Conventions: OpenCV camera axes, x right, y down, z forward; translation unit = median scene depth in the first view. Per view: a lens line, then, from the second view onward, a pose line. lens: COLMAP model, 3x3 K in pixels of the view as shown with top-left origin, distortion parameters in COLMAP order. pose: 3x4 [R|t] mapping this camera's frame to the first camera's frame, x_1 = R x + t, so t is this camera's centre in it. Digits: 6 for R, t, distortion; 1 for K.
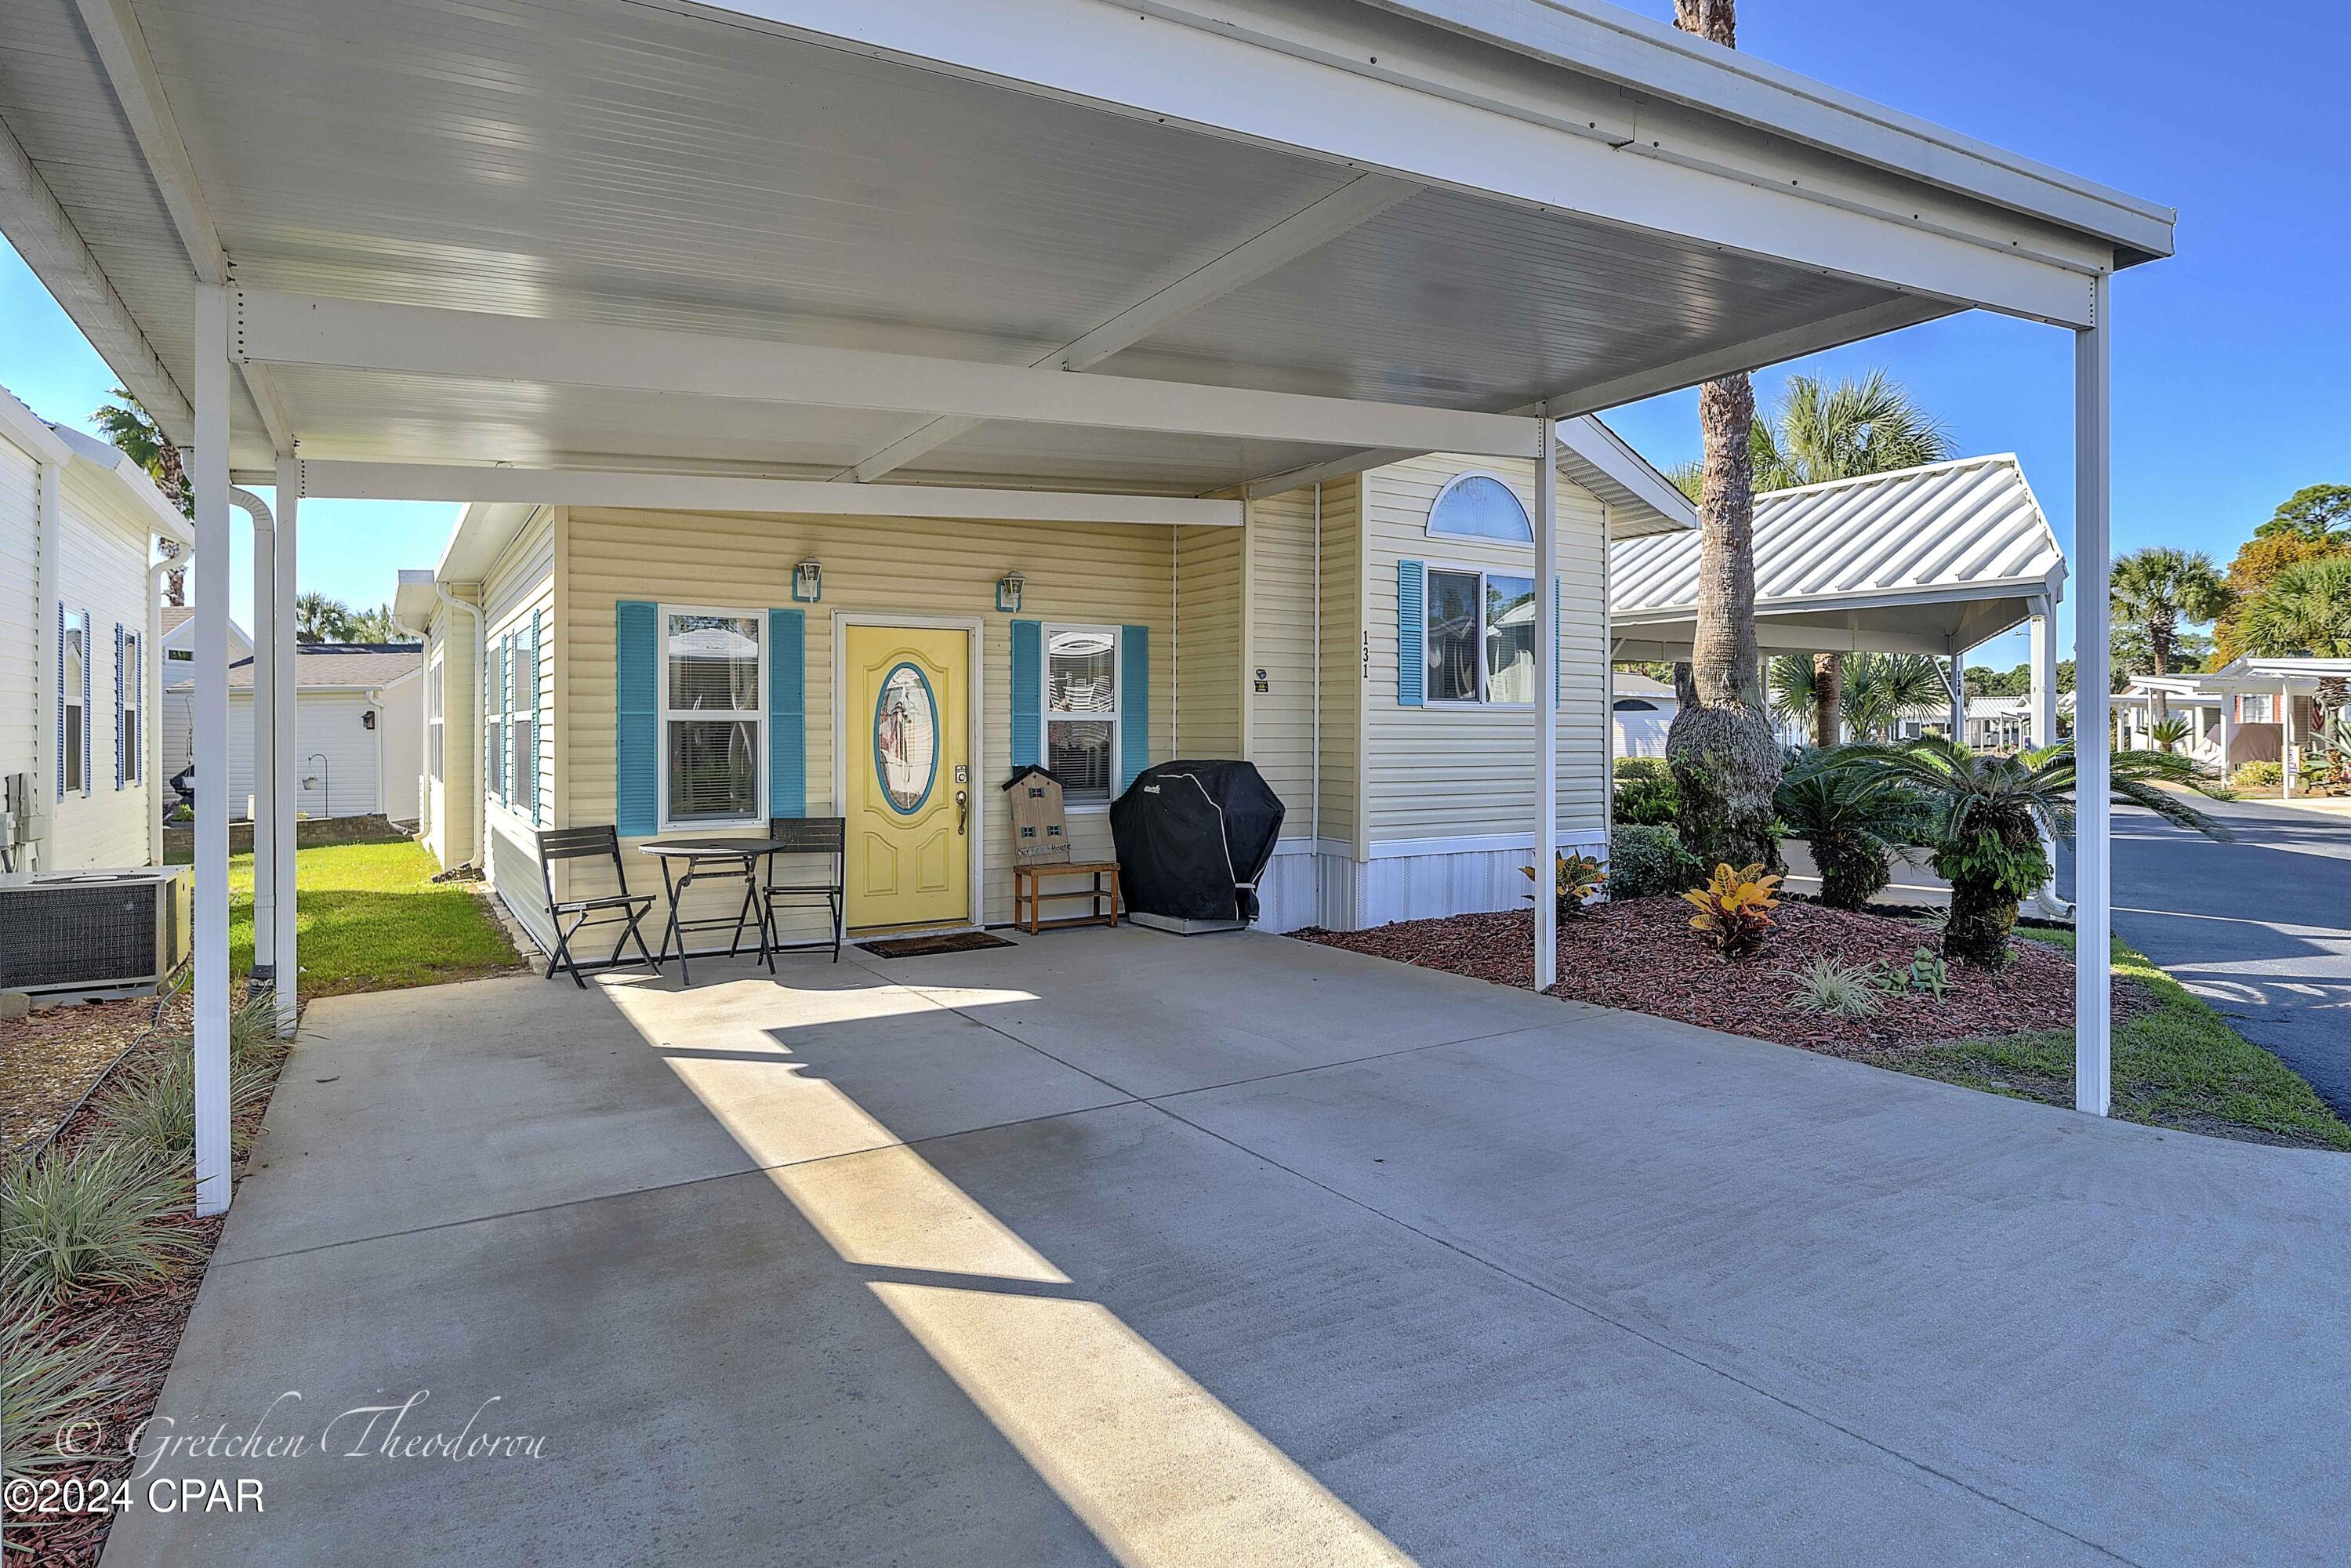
lens RADIAL K [[1251.3, 0, 1162.8], [0, 1251.3, 733.9], [0, 0, 1]] dist [-0.004796, -0.000579]
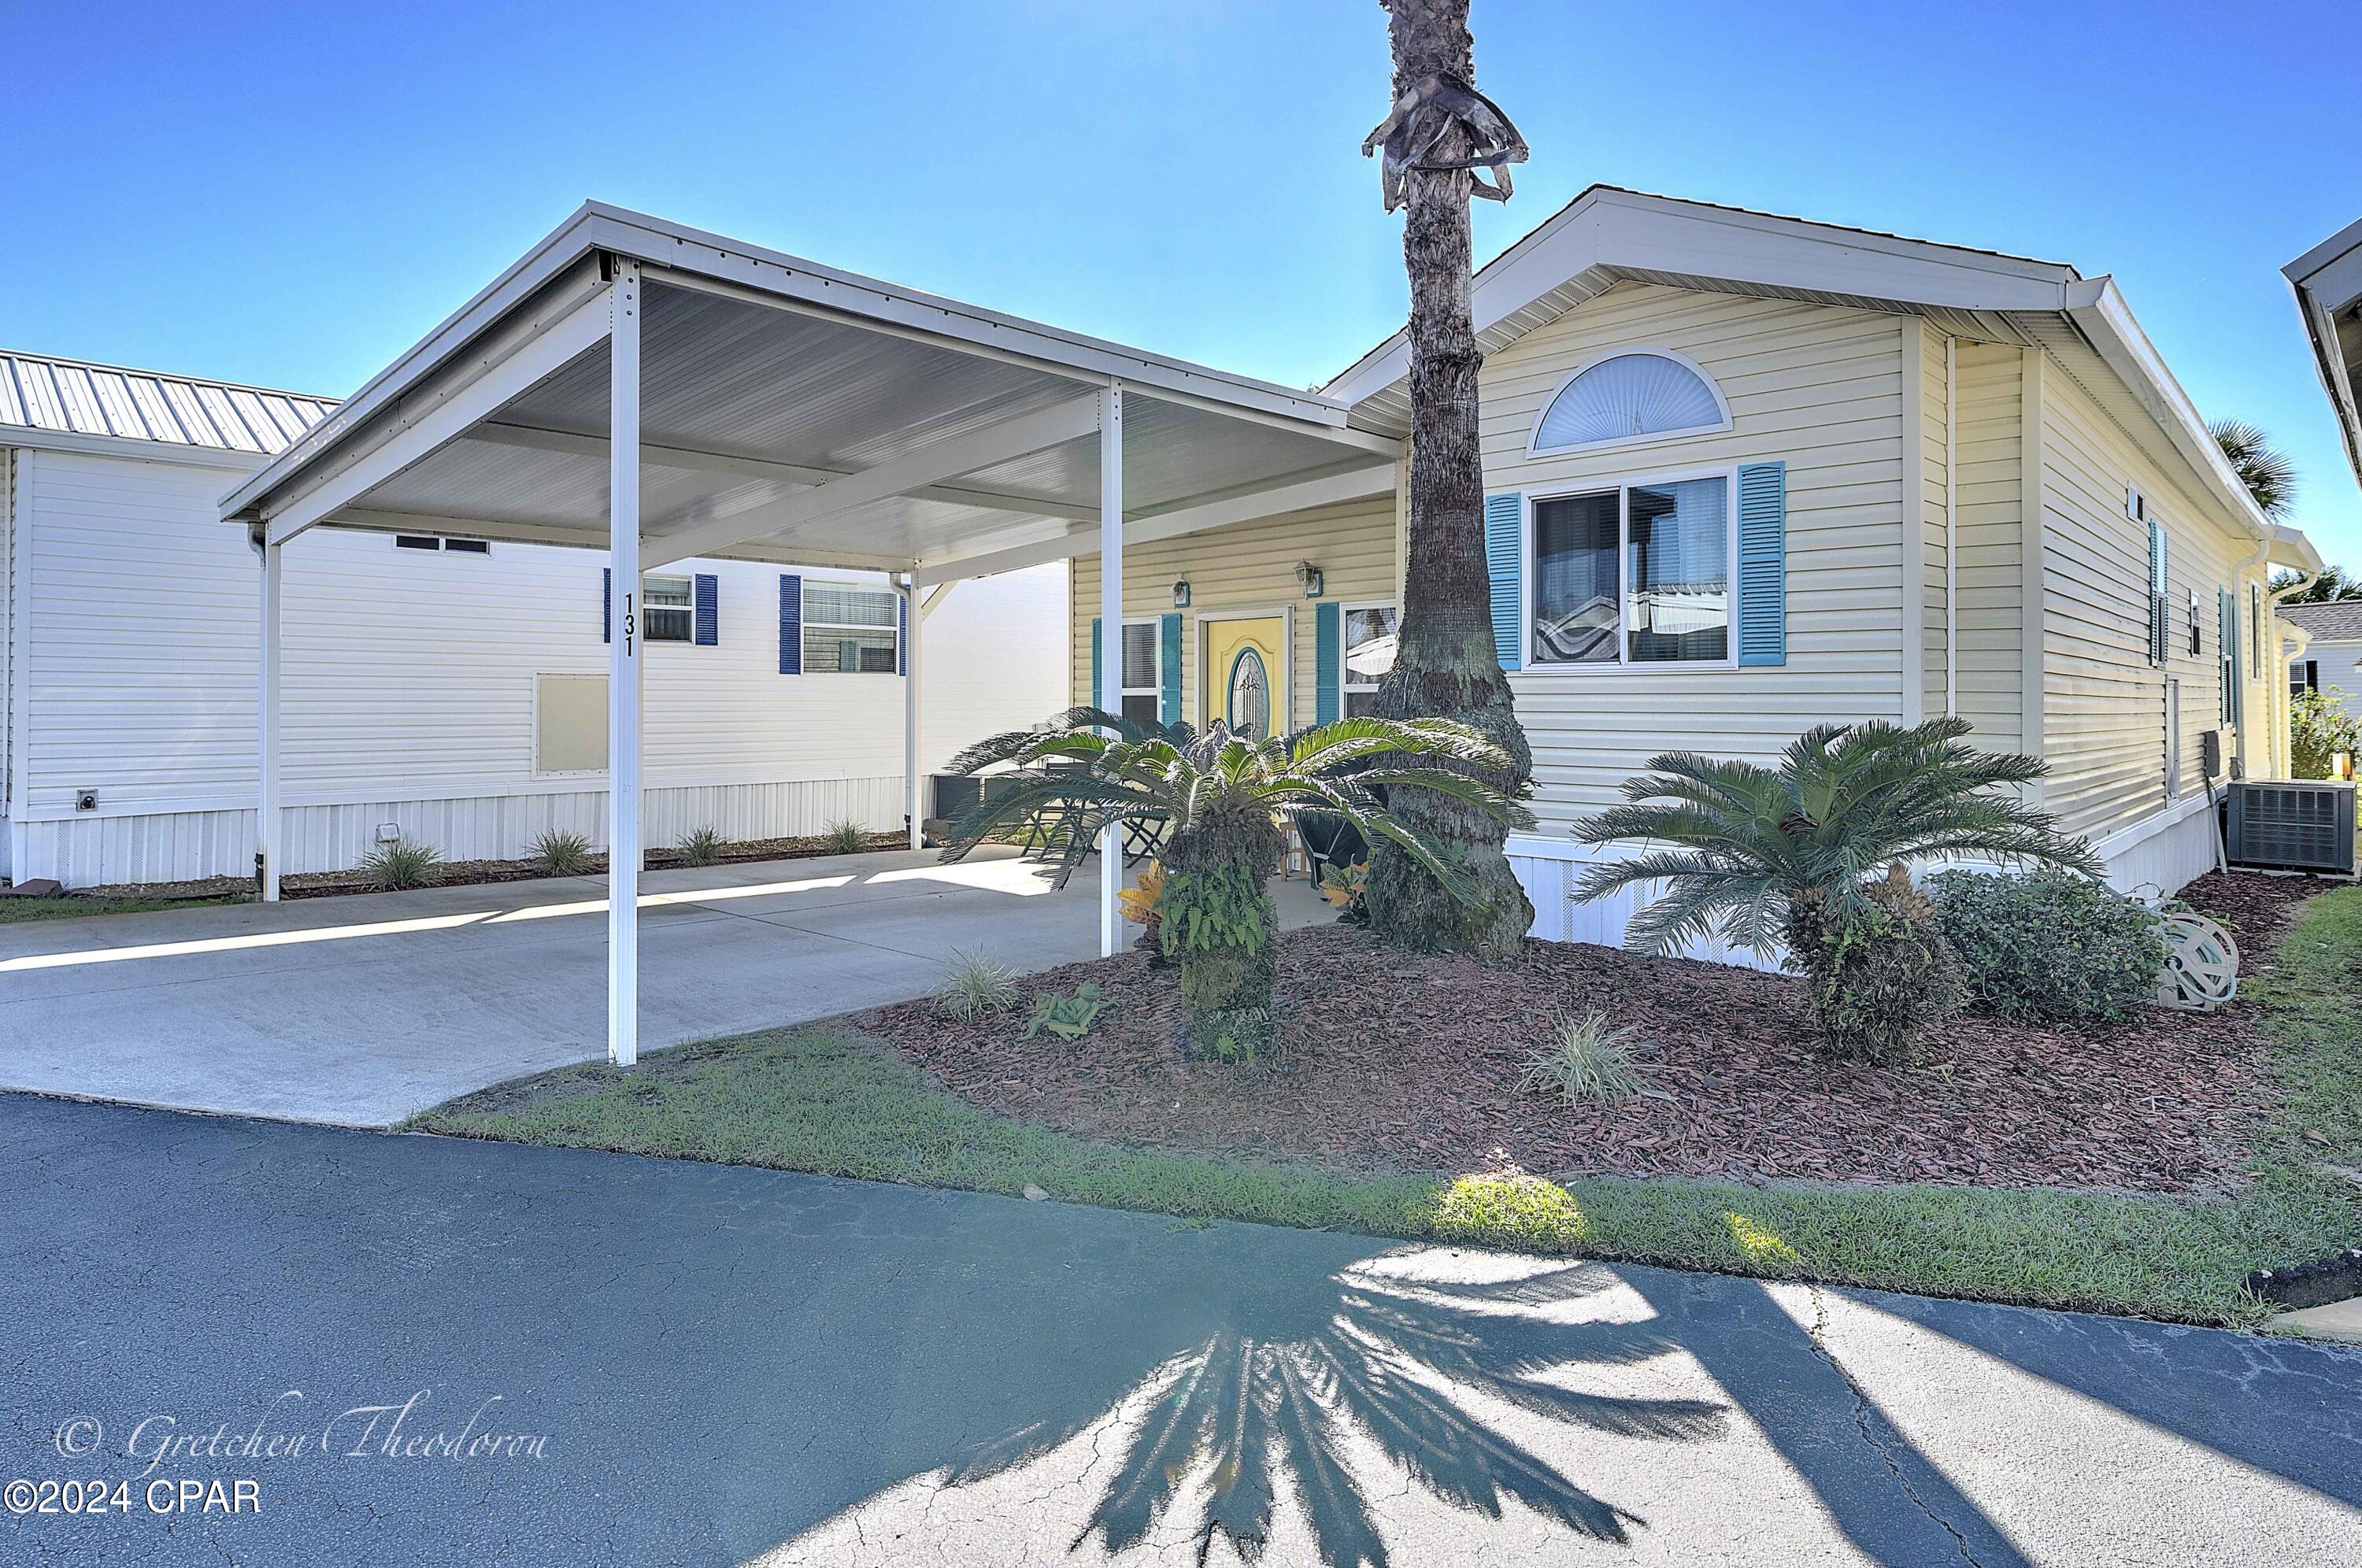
lens RADIAL K [[1276.6, 0, 1179.2], [0, 1276.6, 700.5], [0, 0, 1]] dist [-0.000837, -0.000280]
pose [[0.260278, -0.001122, -0.965533, 0.987591], [0.000776, 0.999999, -0.000953, -0.002520], [0.965533, -0.000501, 0.260278, 0.593826]]
